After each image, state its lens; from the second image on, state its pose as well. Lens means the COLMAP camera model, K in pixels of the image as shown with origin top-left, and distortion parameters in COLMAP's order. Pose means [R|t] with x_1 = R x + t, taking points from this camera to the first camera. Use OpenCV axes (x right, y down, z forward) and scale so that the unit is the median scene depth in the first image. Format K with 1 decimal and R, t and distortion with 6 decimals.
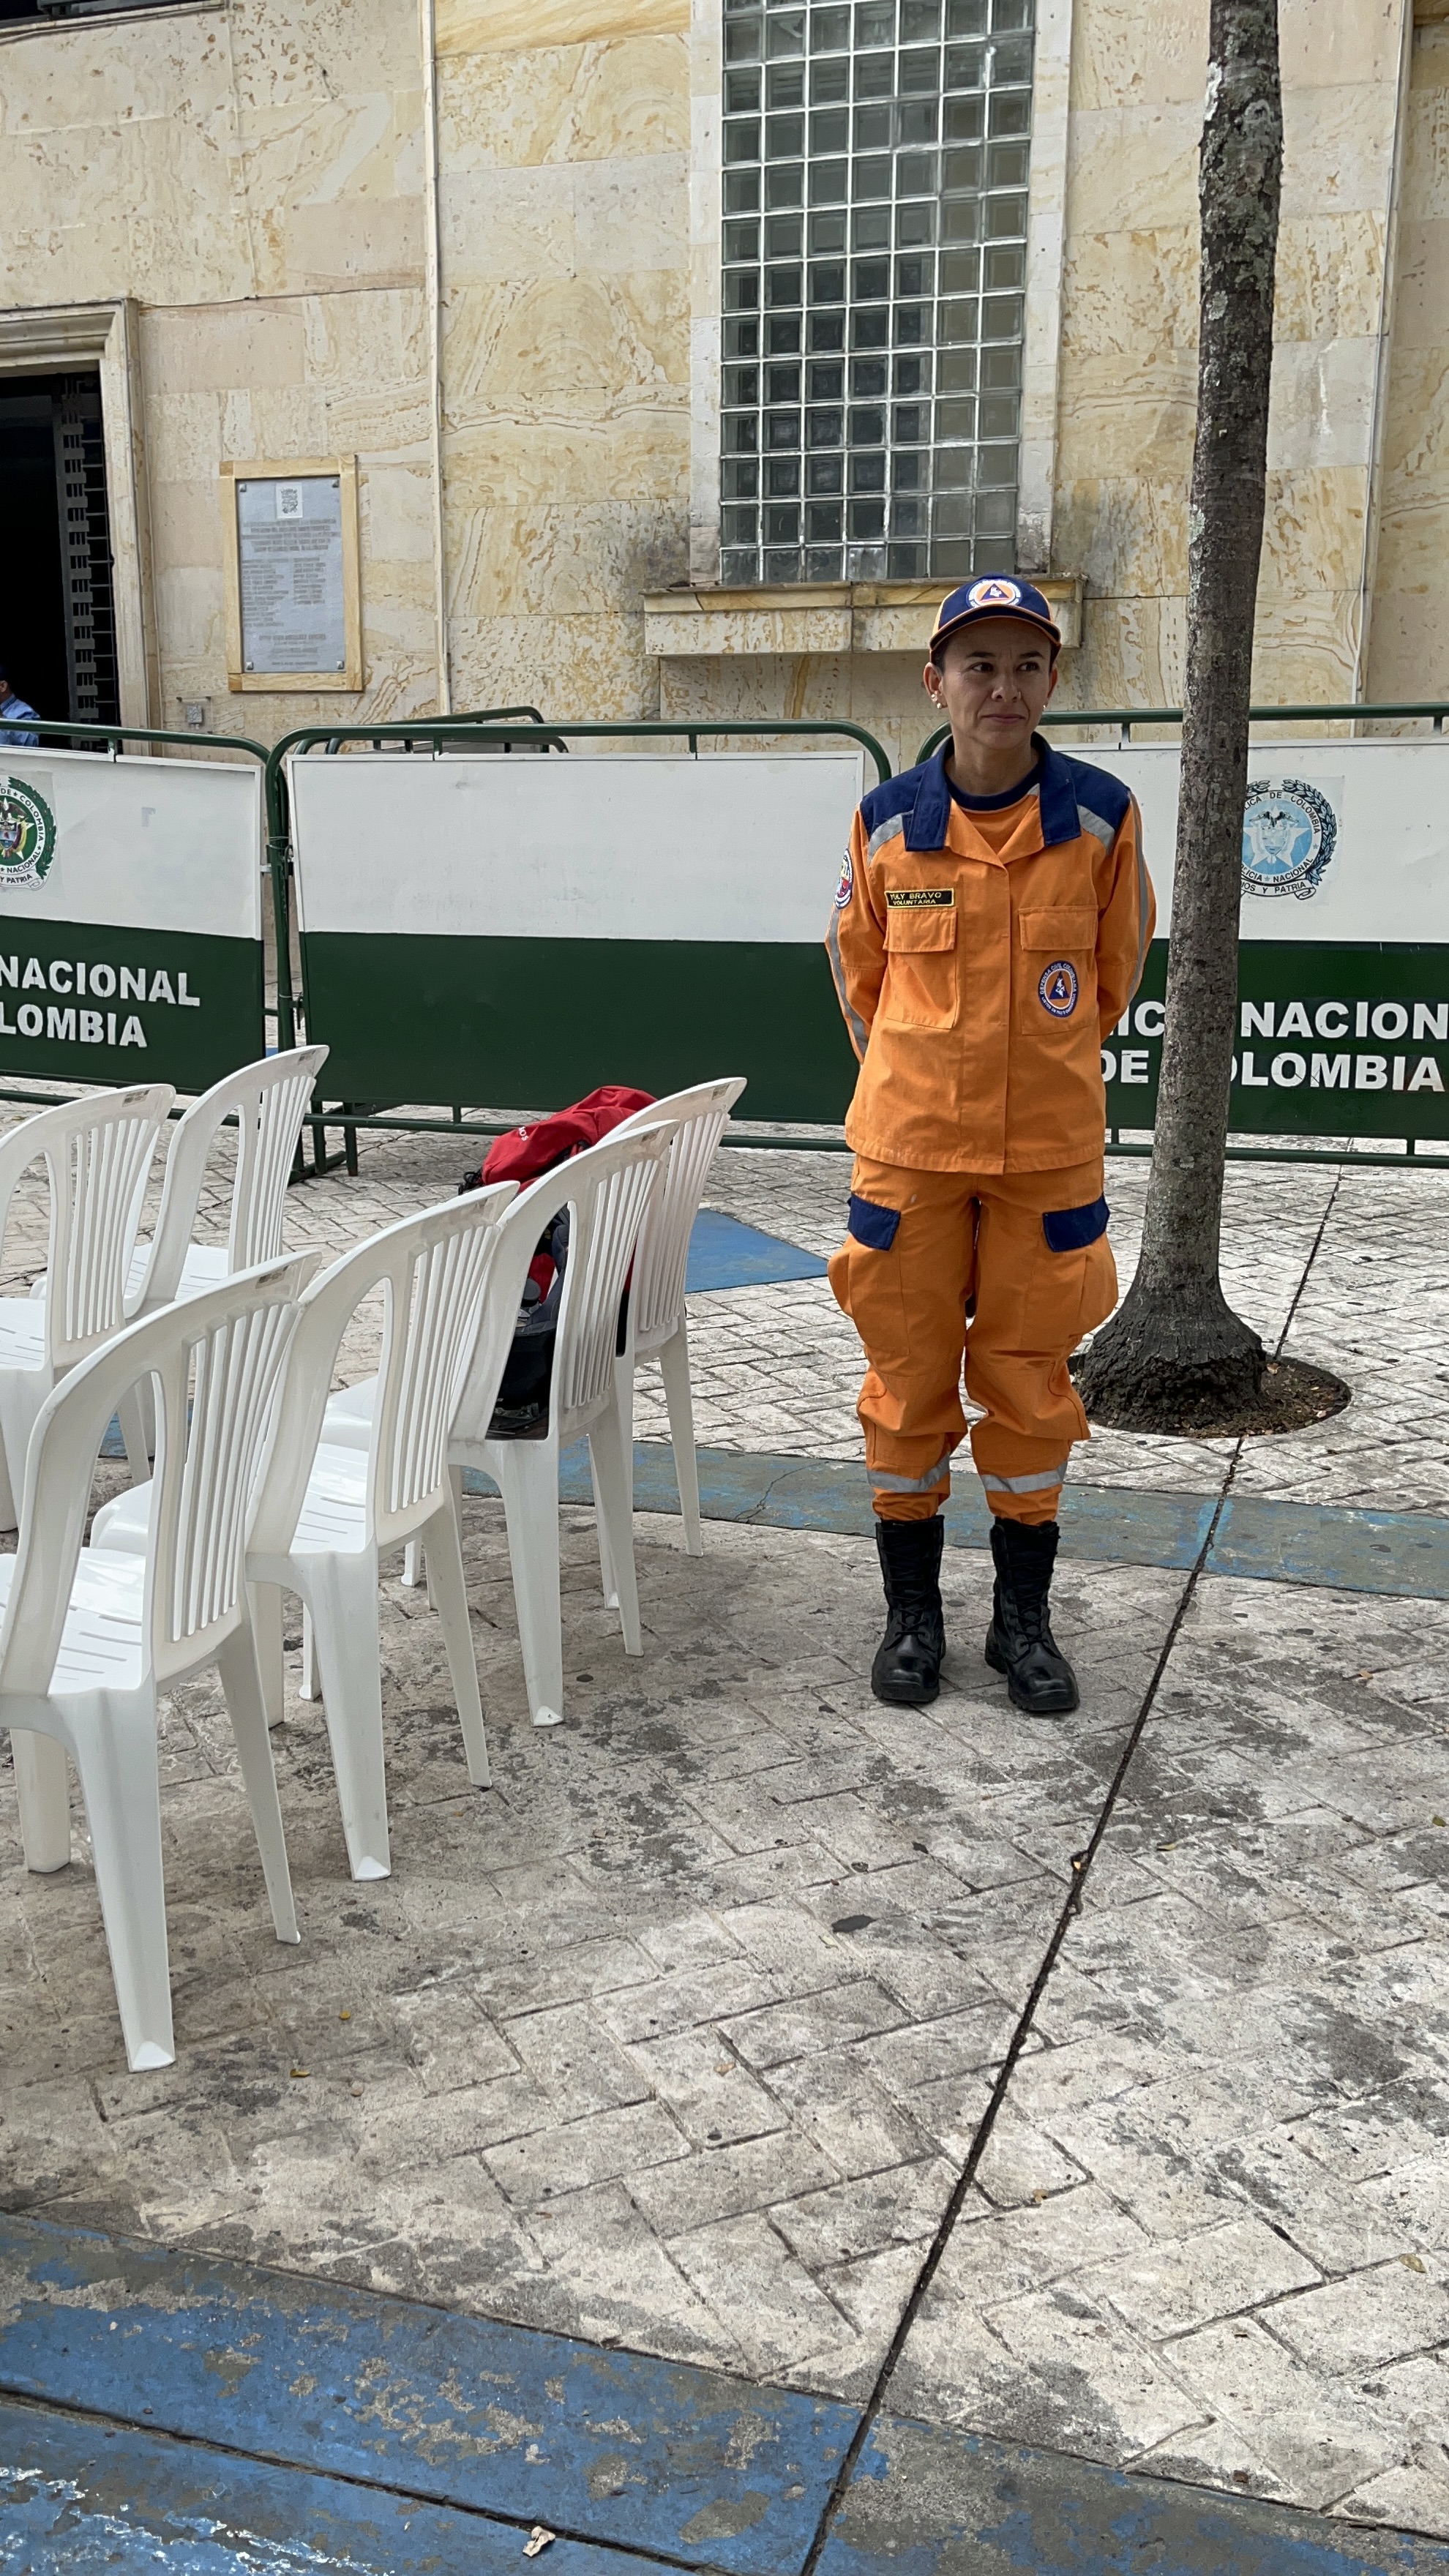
lens RADIAL K [[2236.0, 0, 652.9], [0, 2236.0, 1303.3], [0, 0, 1]] dist [0.021539, 0.011931]
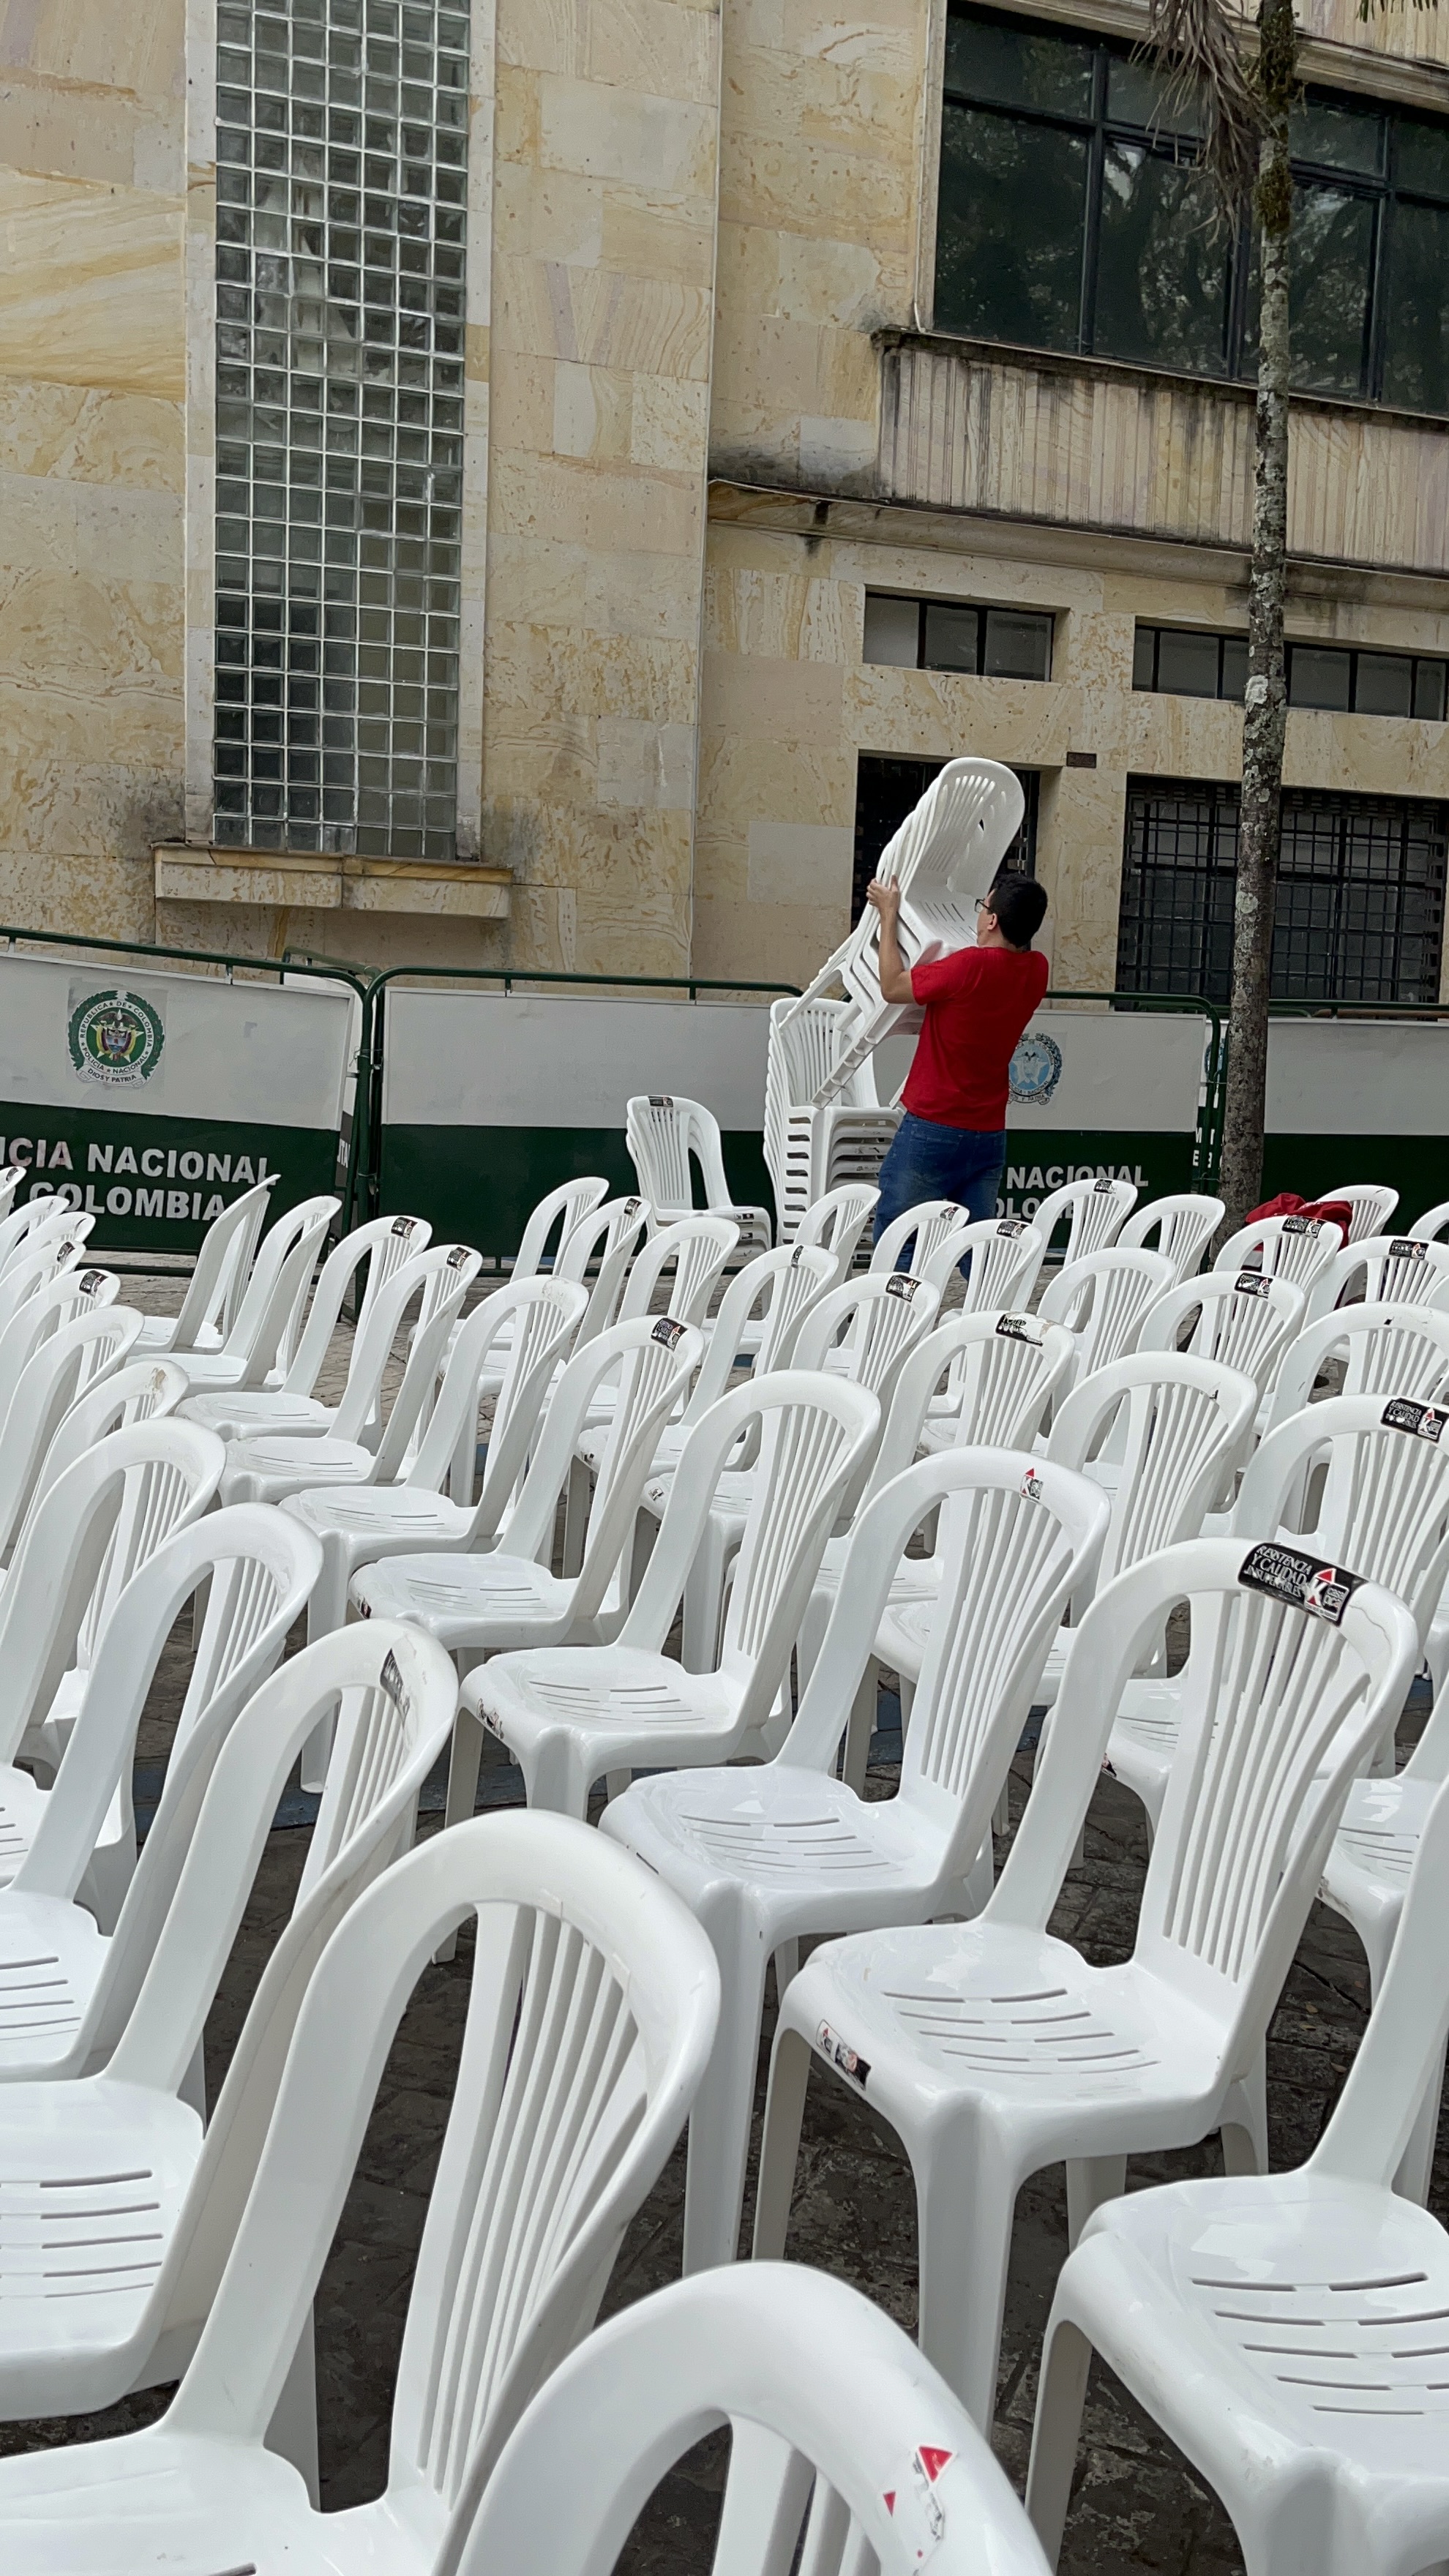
lens RADIAL K [[2146.6, 0, 724.5], [0, 2146.6, 1288.0], [0, 0, 1]] dist [0.053773, -0.116527]
pose [[0.756320, -0.046967, 0.652514, -0.926913], [0.111080, 0.992156, -0.057338, 0.018060], [-0.644703, 0.115848, 0.755604, -0.027228]]
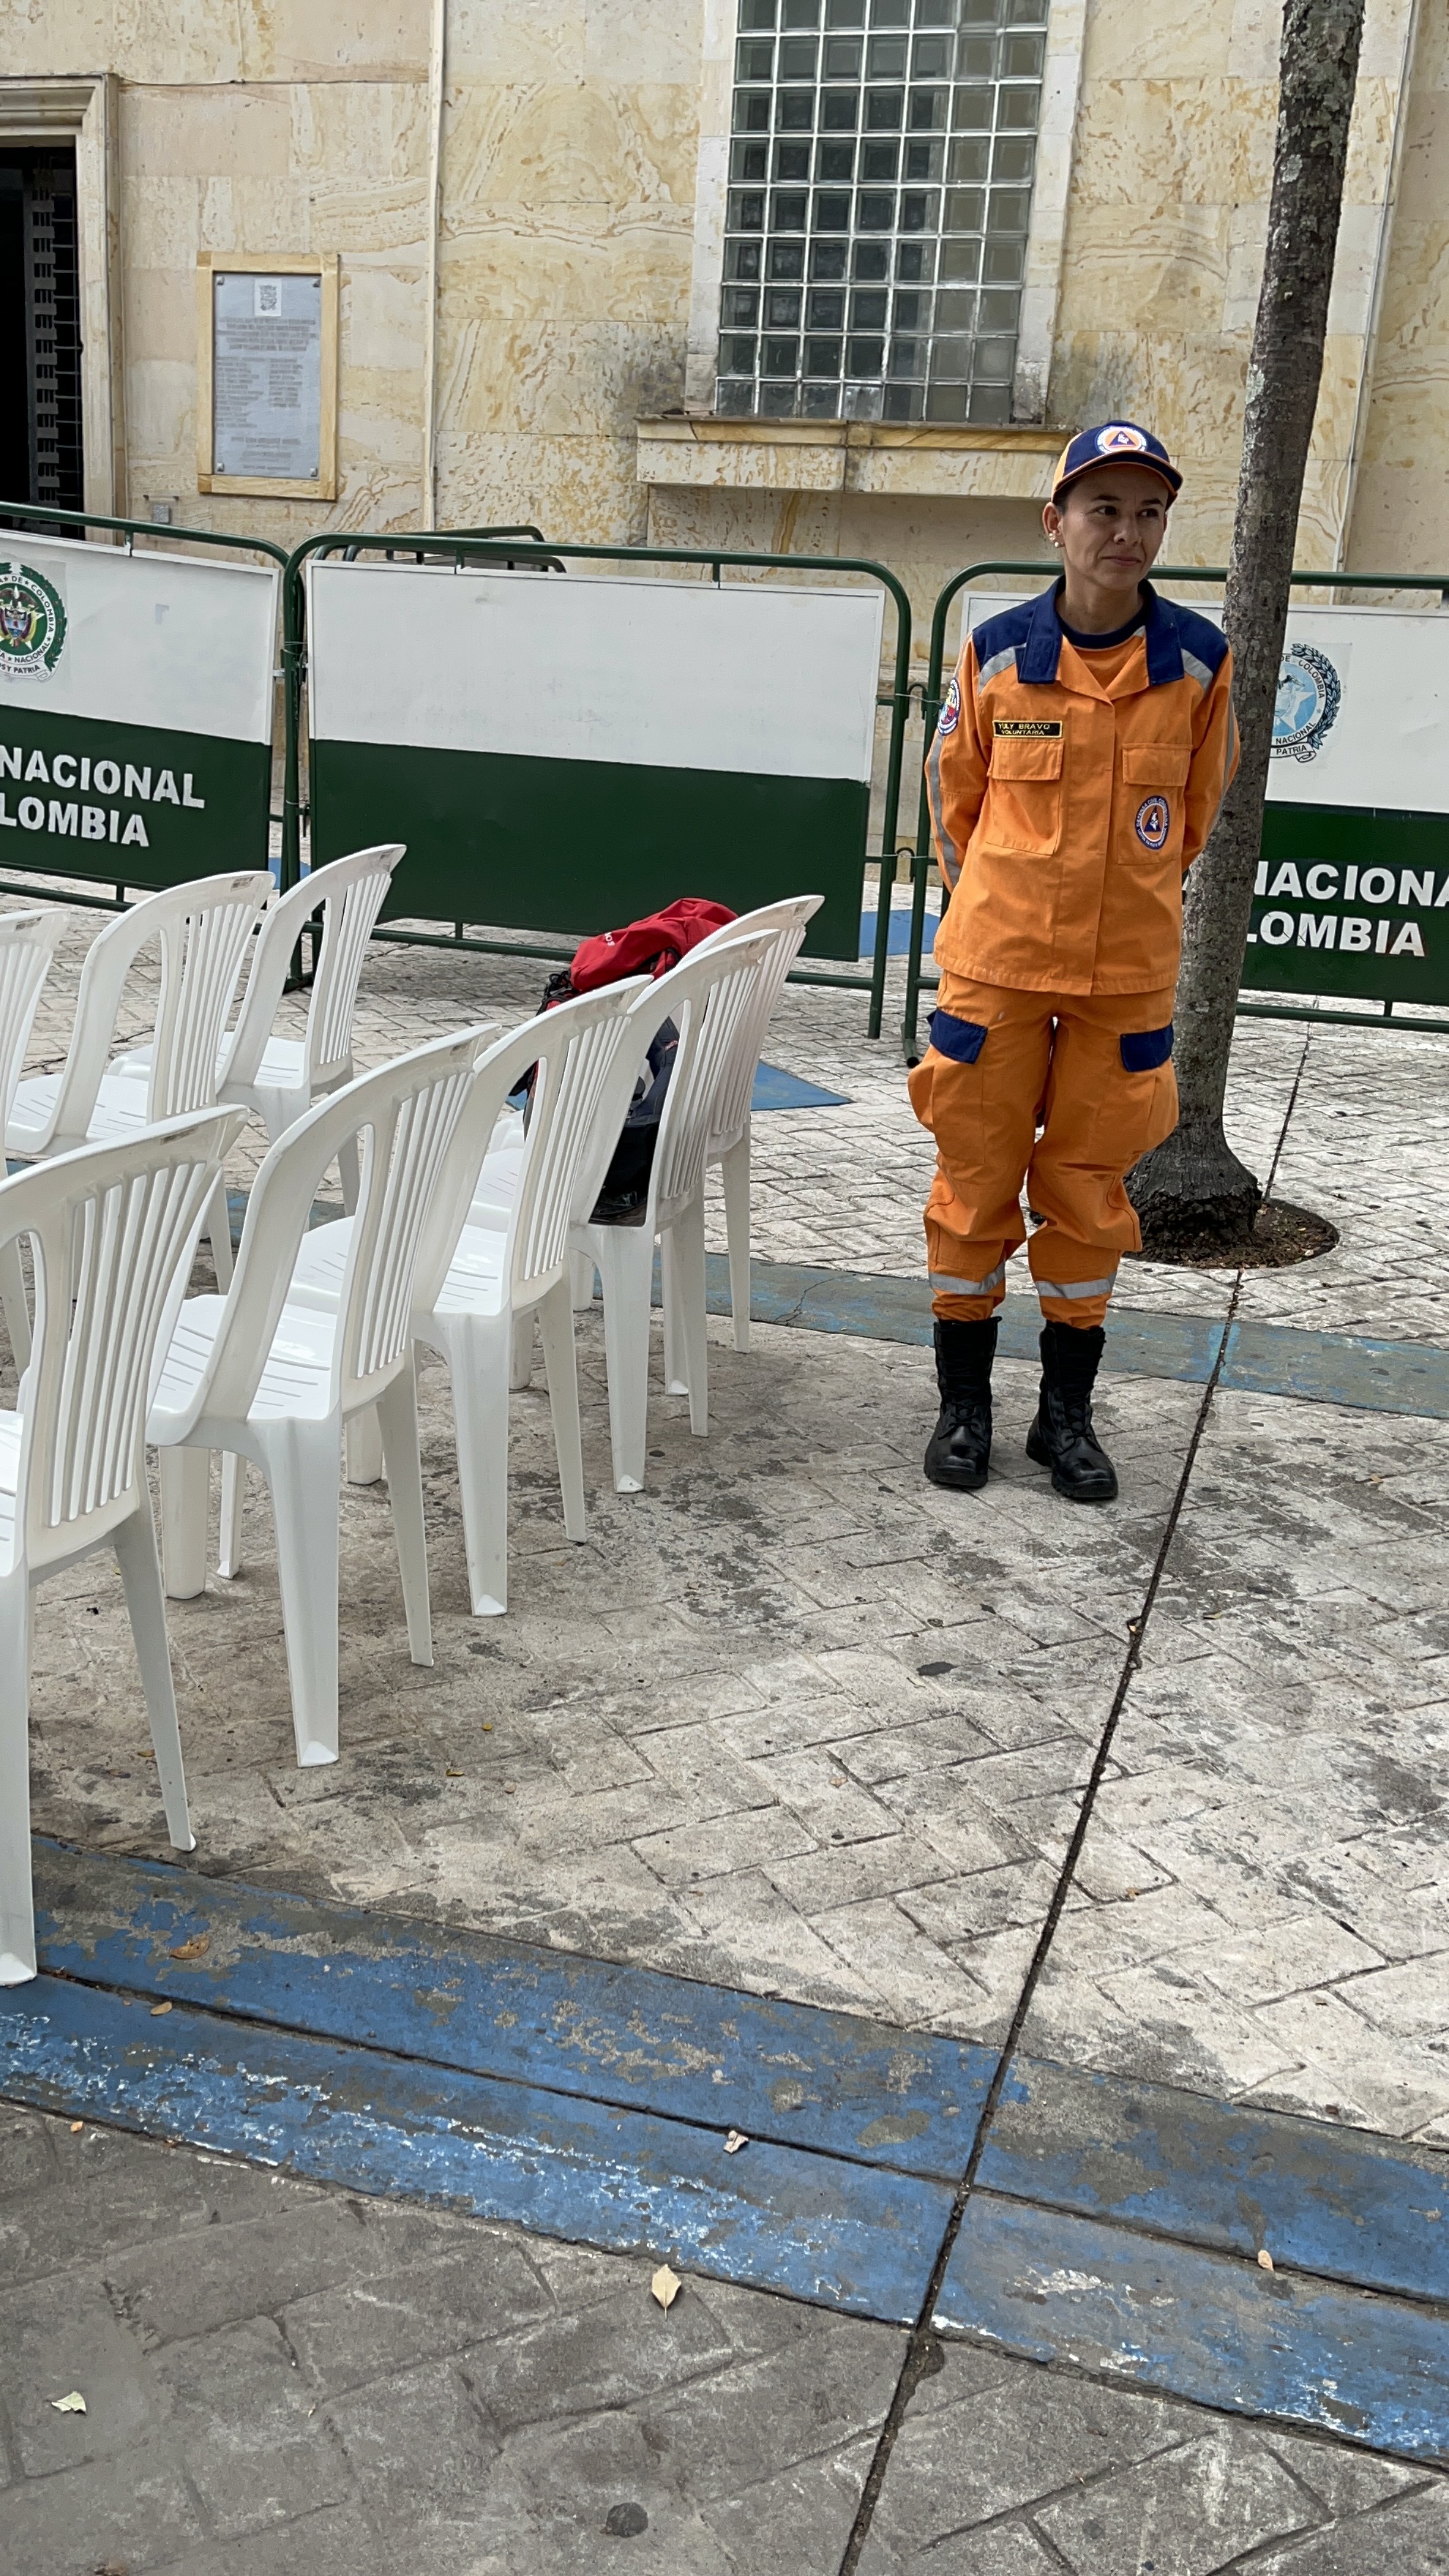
lens RADIAL K [[2235.2, 0, 664.1], [0, 2235.2, 1282.5], [0, 0, 1]] dist [0.041652, -0.040700]
pose [[0.997639, 0.045496, 0.051454, -0.046190], [-0.048465, 0.997139, 0.058014, 0.013083], [-0.048667, -0.060371, 0.996989, -0.032151]]
